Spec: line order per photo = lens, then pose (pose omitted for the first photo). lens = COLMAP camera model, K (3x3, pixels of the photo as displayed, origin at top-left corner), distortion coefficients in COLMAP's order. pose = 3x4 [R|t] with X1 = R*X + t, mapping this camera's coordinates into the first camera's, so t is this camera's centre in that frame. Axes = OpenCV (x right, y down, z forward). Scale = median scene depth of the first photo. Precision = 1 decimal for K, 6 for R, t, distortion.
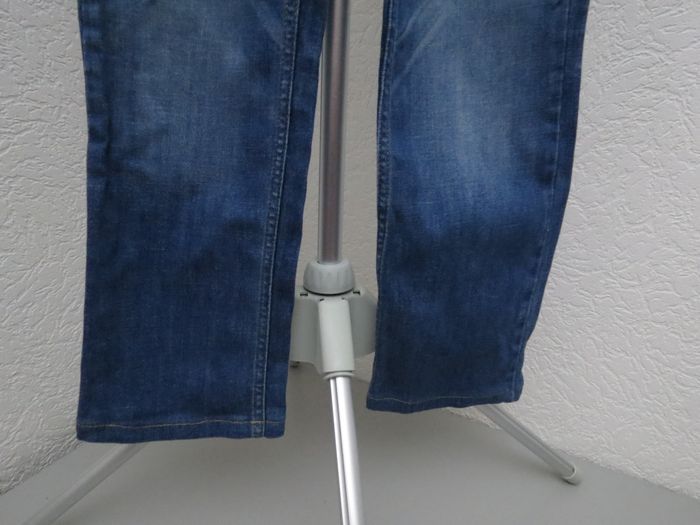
lens RADIAL K [[492.2, 0, 349.8], [0, 492.2, 263.7], [0, 0, 1]] dist [-0.034647, 0.012490]
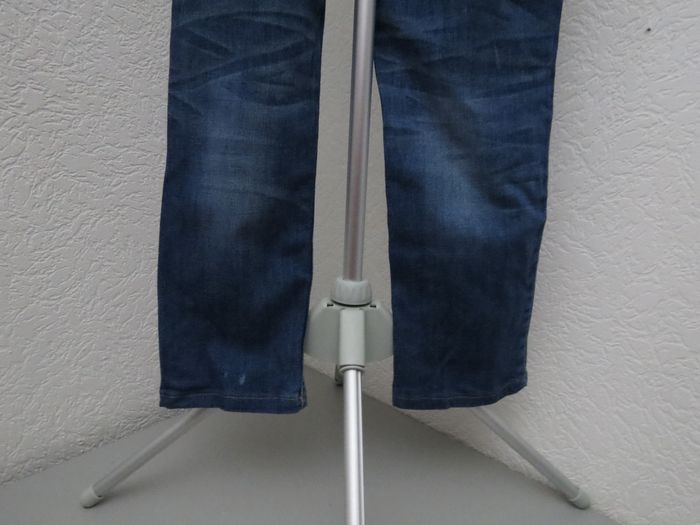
lens RADIAL K [[492.2, 0, 353.3], [0, 492.2, 262.3], [0, 0, 1]] dist [-0.034647, 0.012490]
pose [[0.972739, 0.062996, -0.223184, 0.217149], [-0.085577, 0.991983, -0.092986, 0.040770], [0.215537, 0.109550, 0.970331, -0.131108]]
